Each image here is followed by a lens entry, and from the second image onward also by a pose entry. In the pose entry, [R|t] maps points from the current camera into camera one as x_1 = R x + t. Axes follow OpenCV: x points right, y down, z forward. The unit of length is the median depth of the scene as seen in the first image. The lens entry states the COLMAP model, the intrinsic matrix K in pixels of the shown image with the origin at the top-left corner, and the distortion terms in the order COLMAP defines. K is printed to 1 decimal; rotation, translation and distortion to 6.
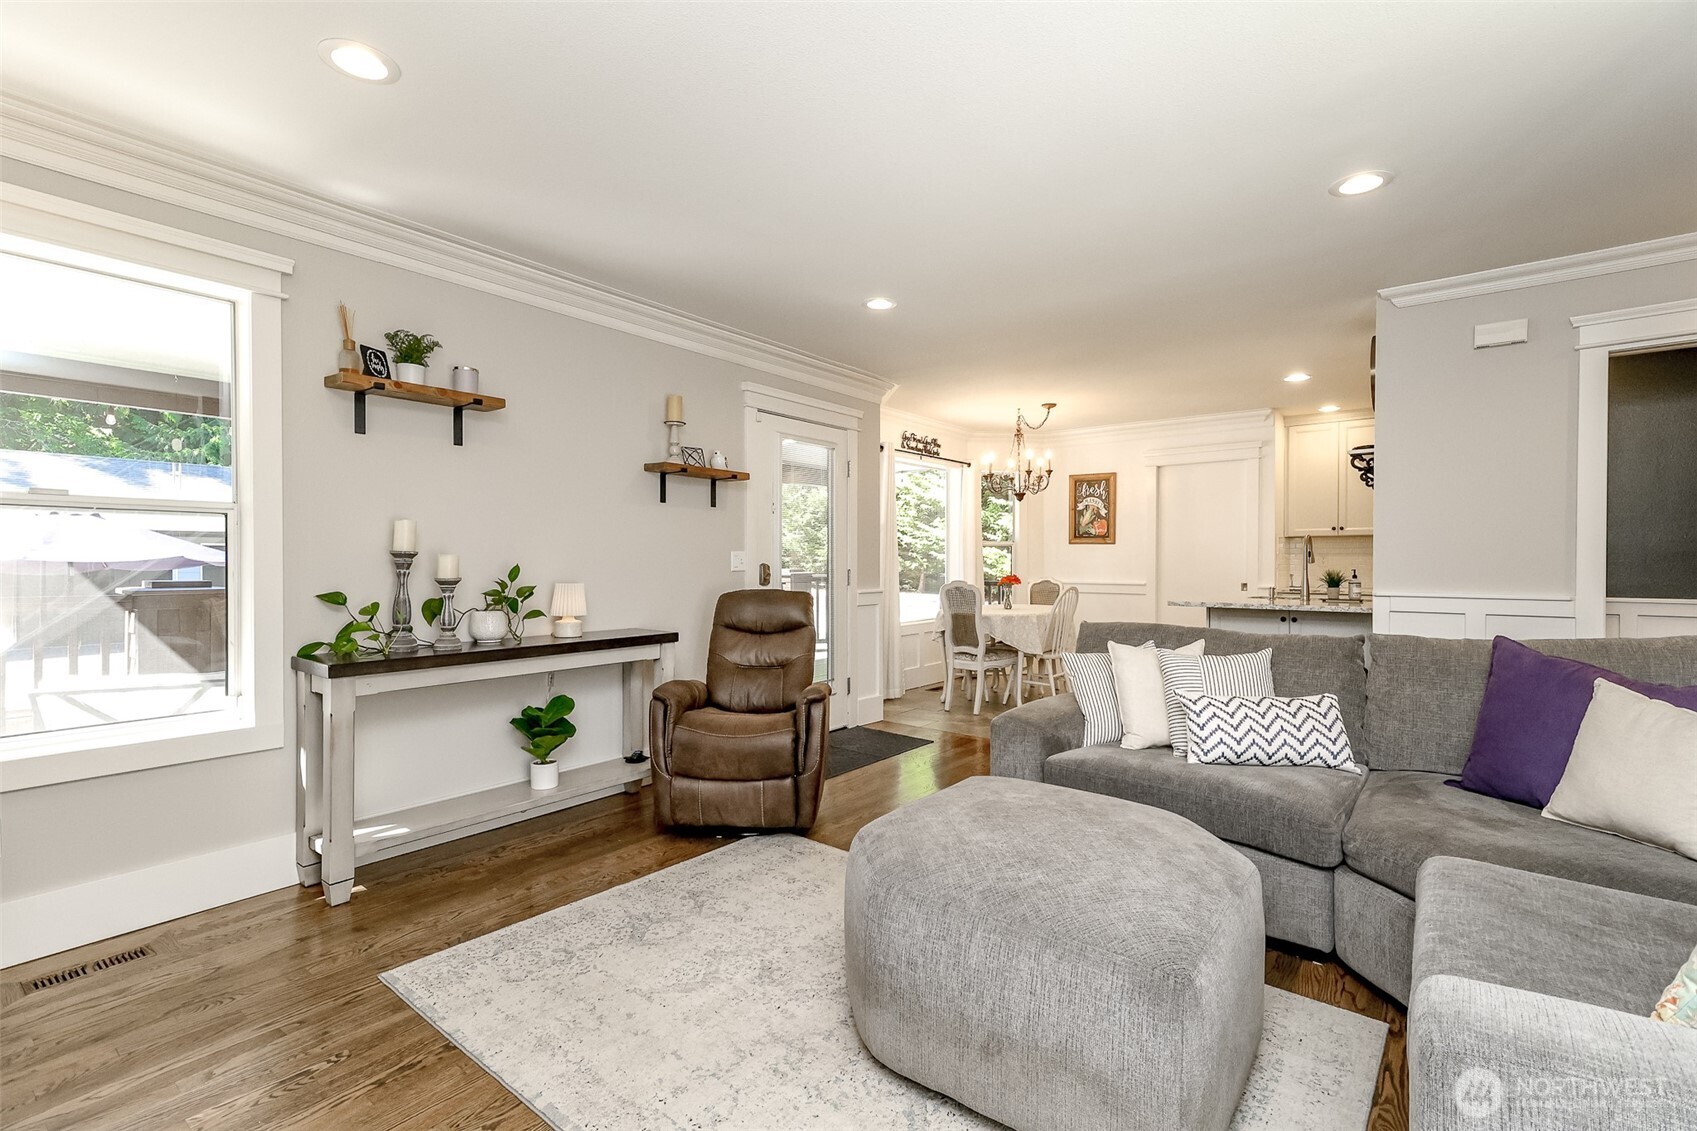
lens RADIAL K [[769.9, 0, 854.5], [0, 769.9, 557.5], [0, 0, 1]] dist [0.010840, 0.000089]
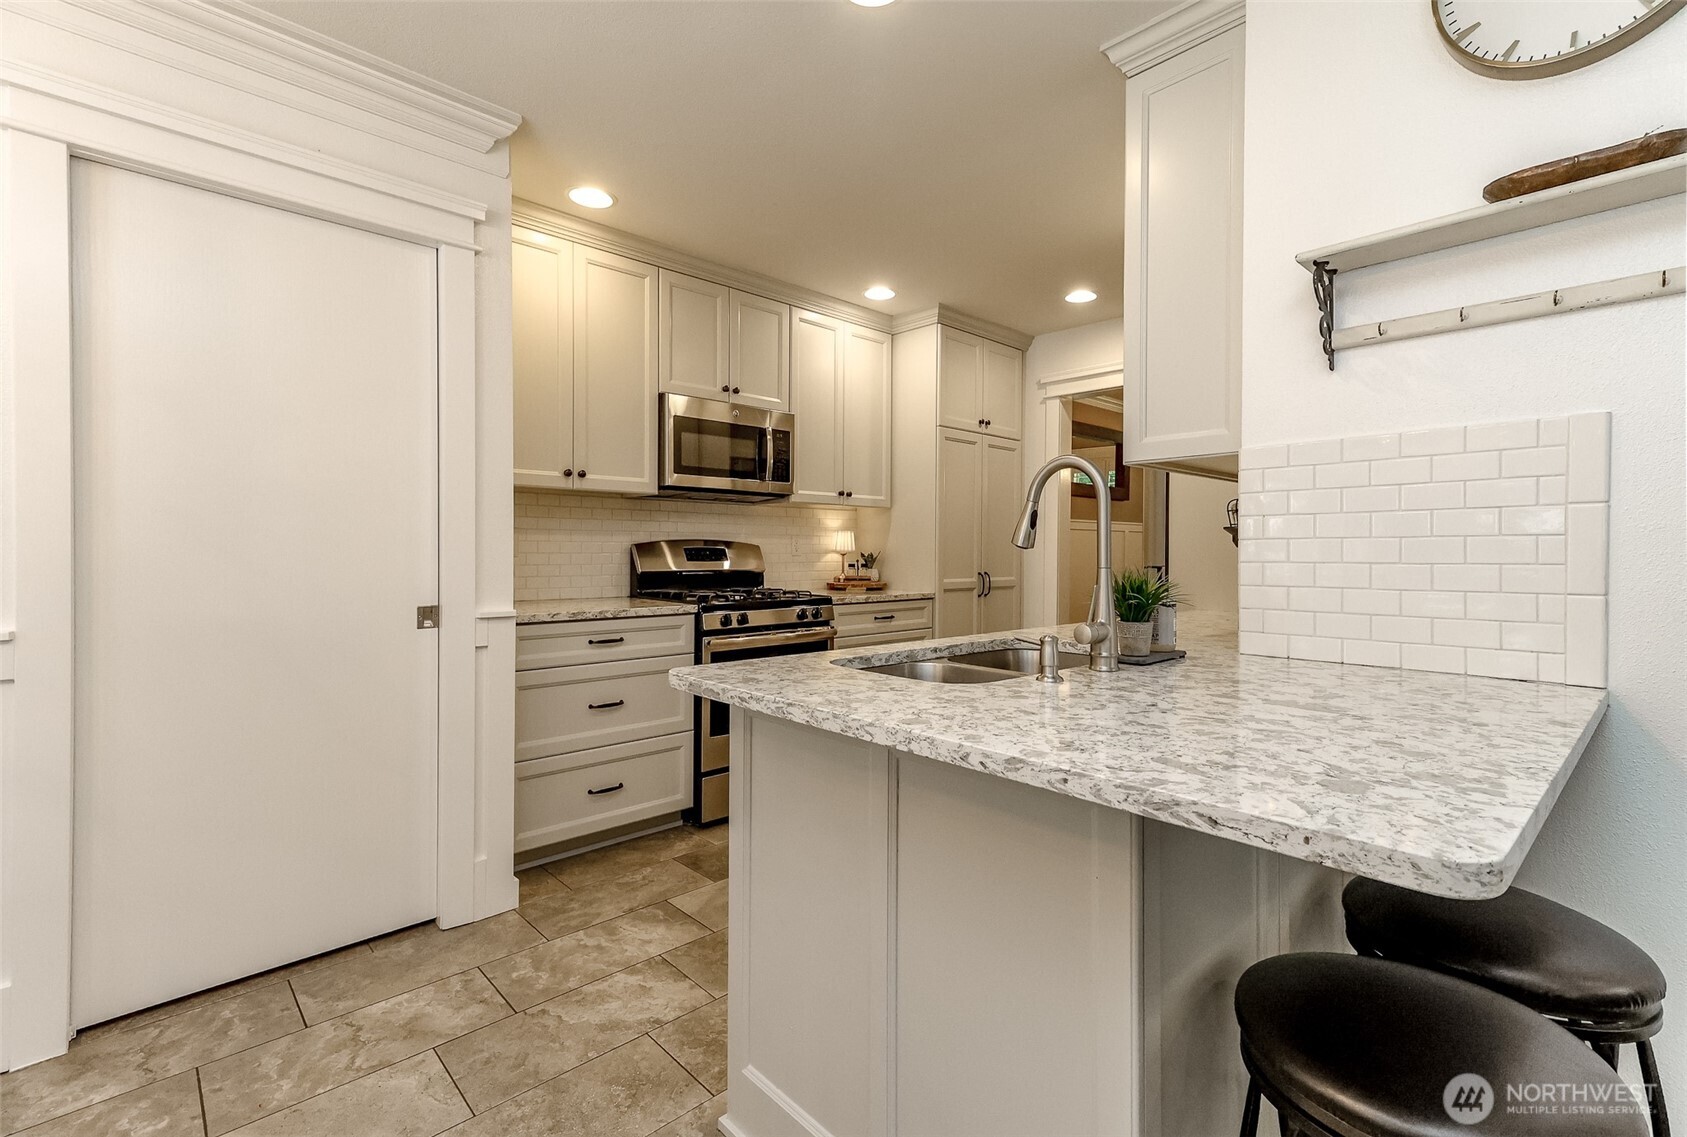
lens RADIAL K [[759.7, 0, 843.8], [0, 759.7, 554.1], [0, 0, 1]] dist [0.016996, 0.001292]
pose [[0.151465, -0.004302, 0.988453, 0.184946], [-0.009923, 0.999934, 0.005872, 0.005957], [-0.988413, -0.010698, 0.151413, 0.719555]]
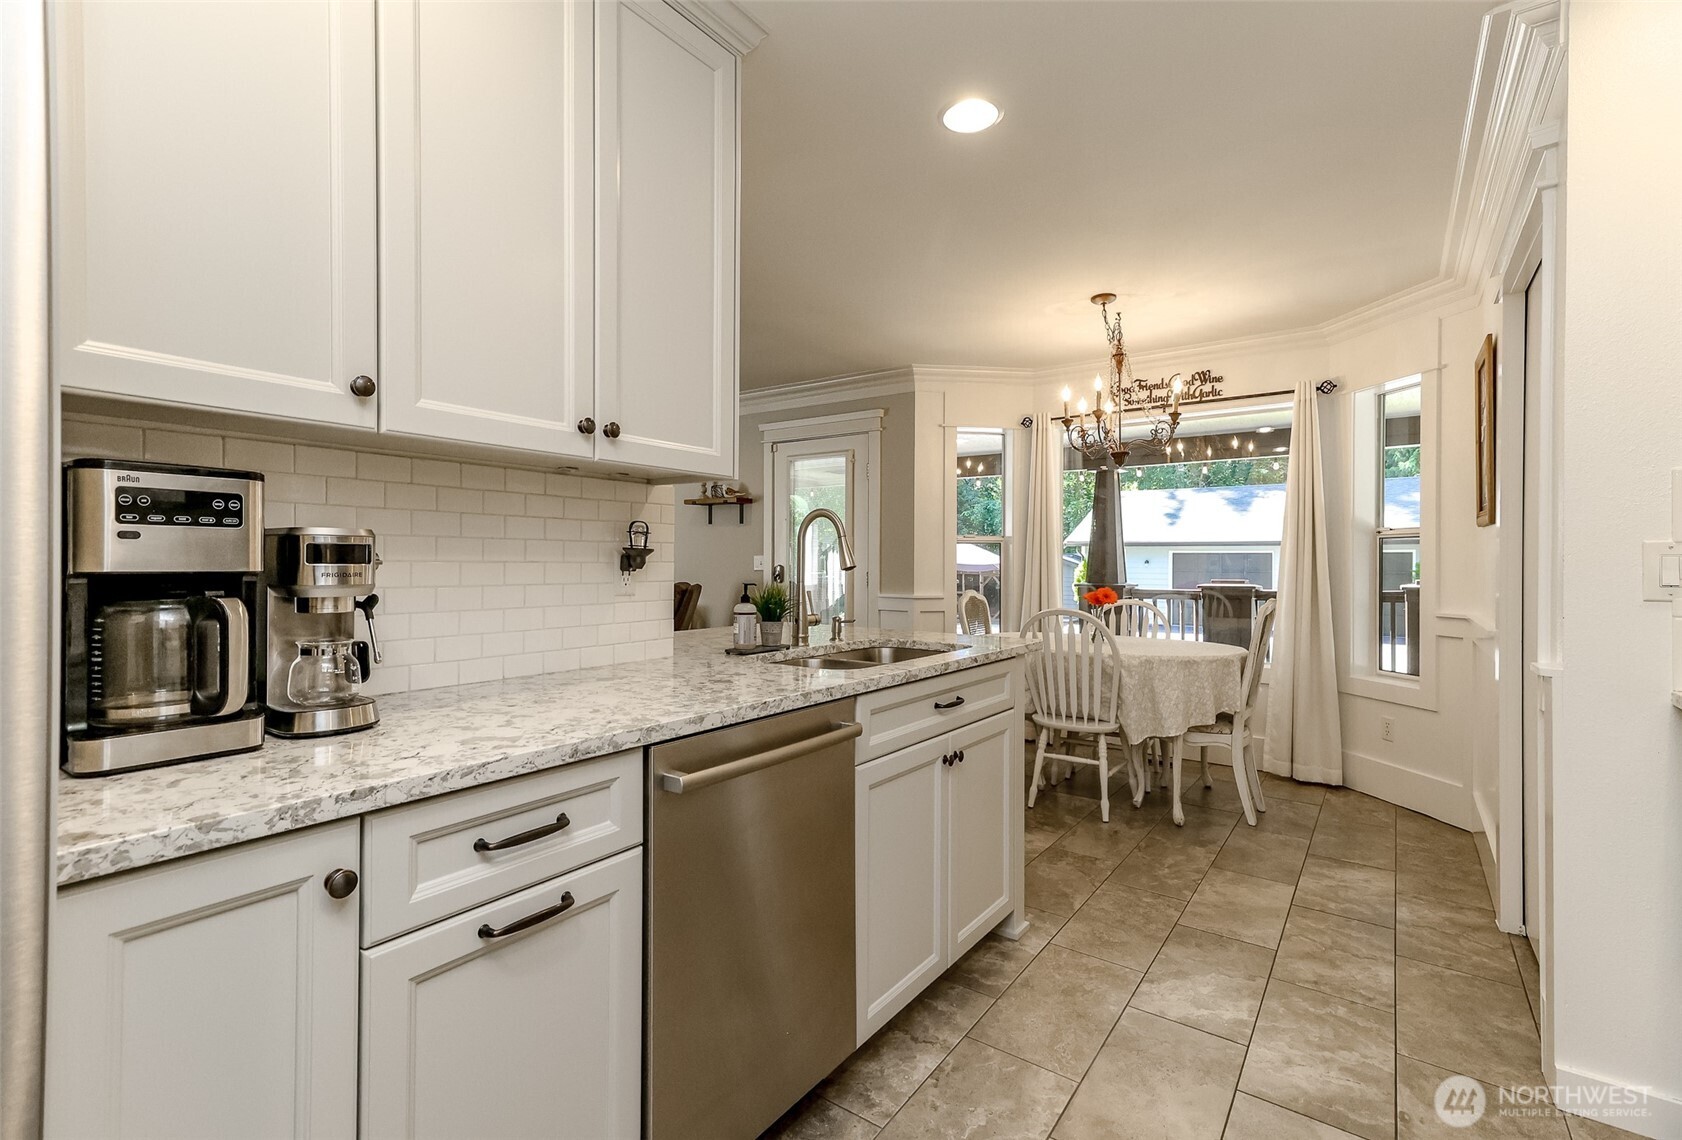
lens RADIAL K [[757.5, 0, 832.6], [0, 757.5, 562.8], [0, 0, 1]] dist [0.016996, 0.001292]
pose [[0.031239, 0.002694, -0.999508, 0.725056], [-0.000730, 0.999996, 0.002673, 0.000698], [0.999512, 0.000646, 0.031241, 0.685584]]
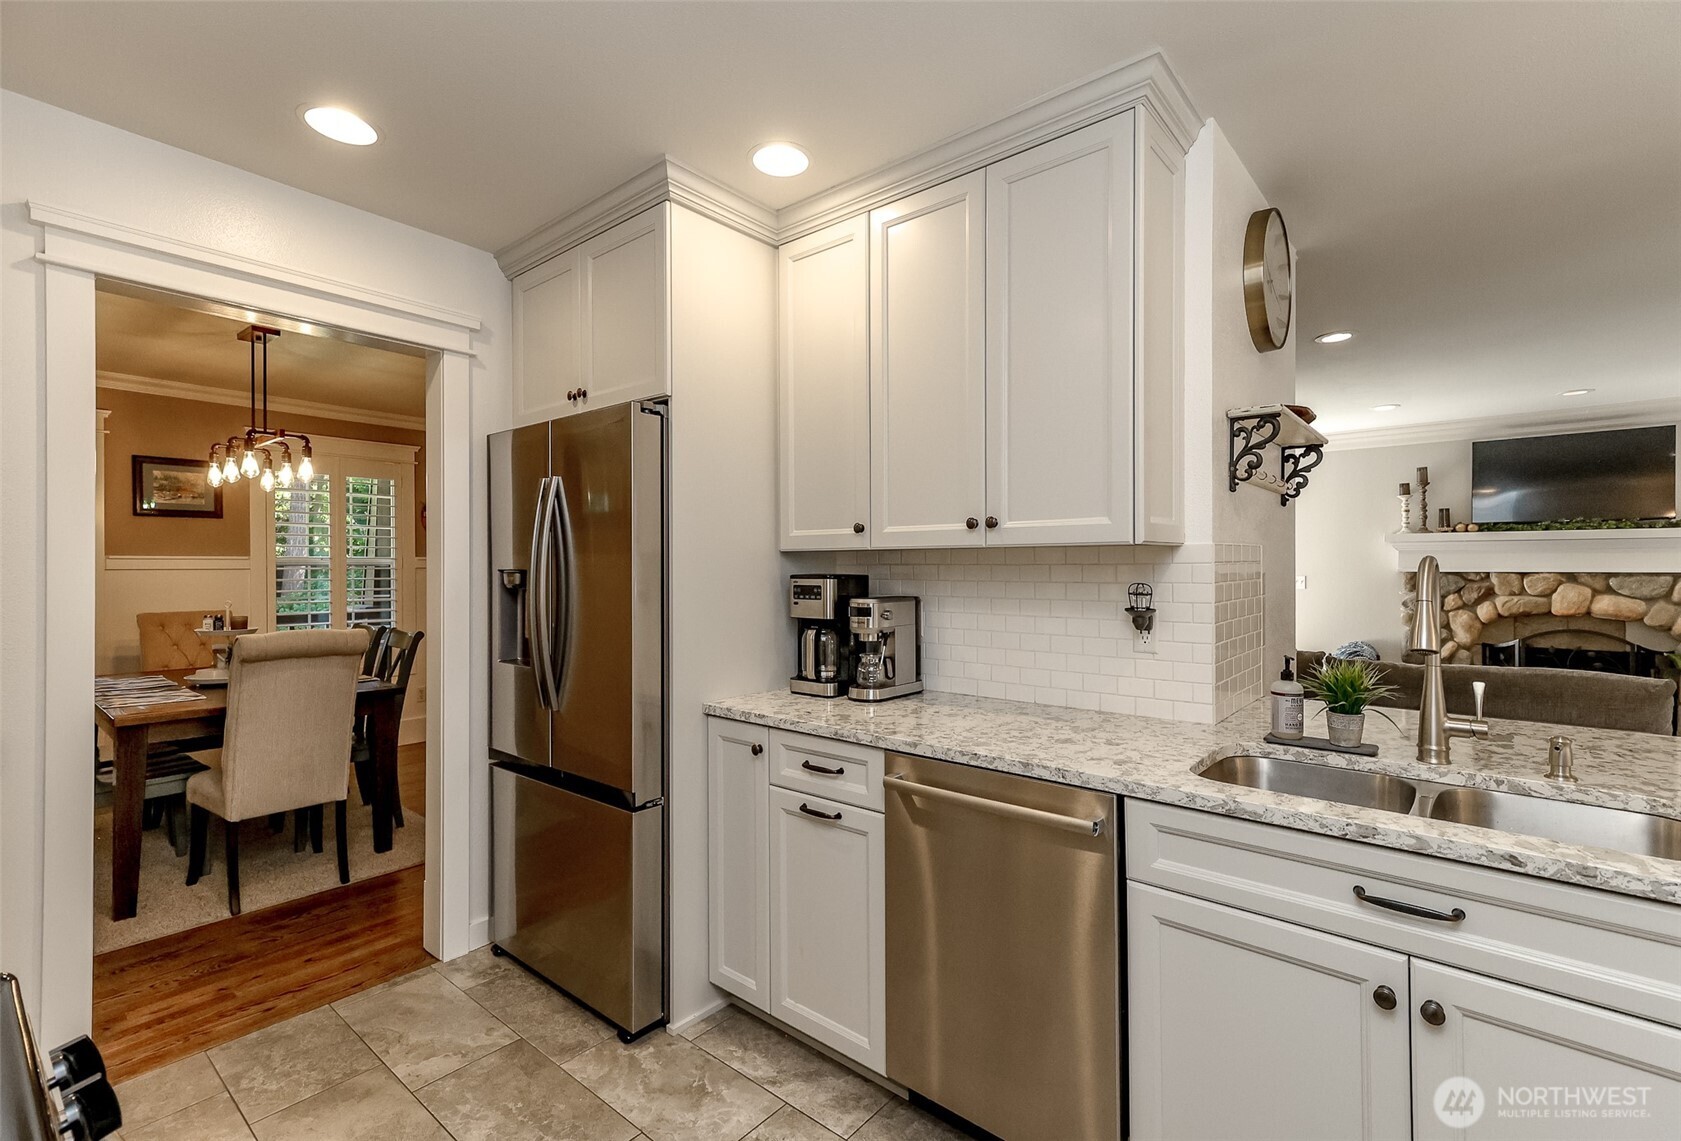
lens RADIAL K [[757.0, 0, 863.8], [0, 757.0, 571.7], [0, 0, 1]] dist [0.016996, 0.001292]
pose [[-0.999815, 0.003150, 0.019001, 0.556173], [0.003188, 0.999993, 0.001999, -0.017930], [-0.018995, 0.002060, -0.999817, 0.903769]]
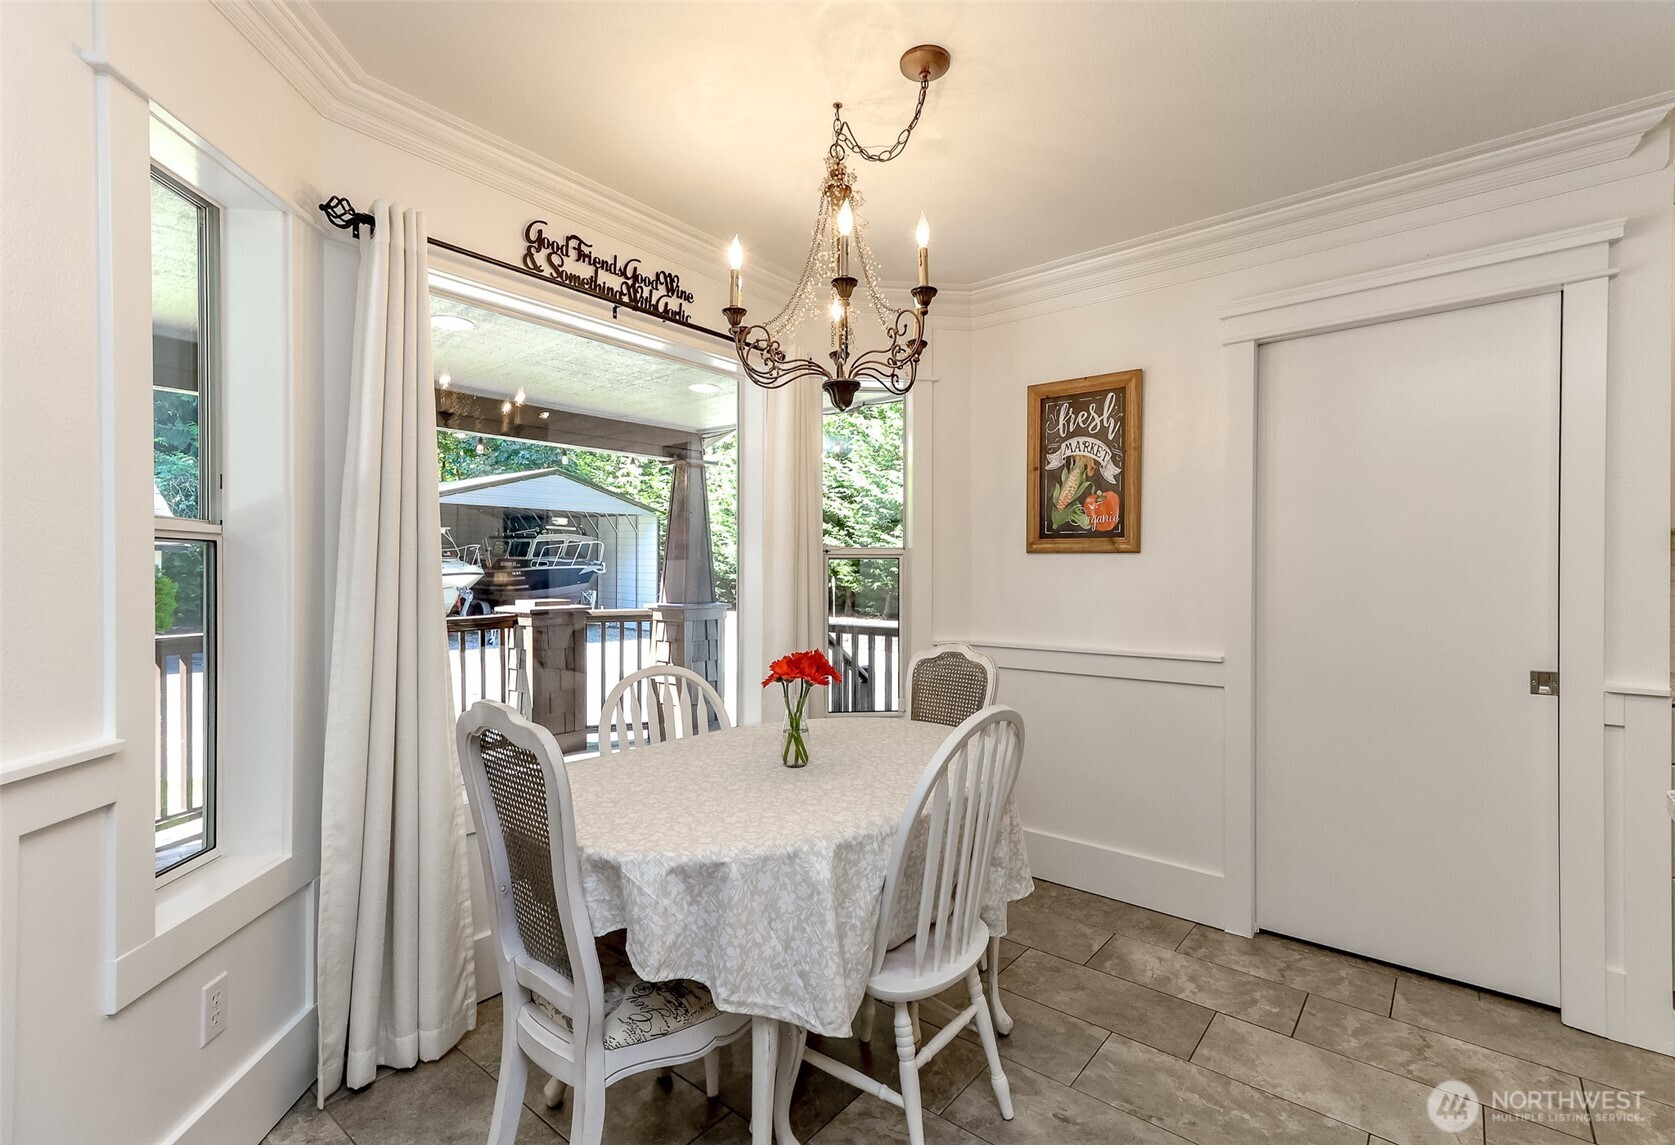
lens RADIAL K [[758.7, 0, 846.7], [0, 758.7, 575.4], [0, 0, 1]] dist [0.009968, 0.000216]
pose [[0.999786, 0.006267, -0.019703, 0.203026], [-0.006205, 0.999976, 0.003164, -0.006153], [0.019722, -0.003041, 0.999801, 0.630348]]
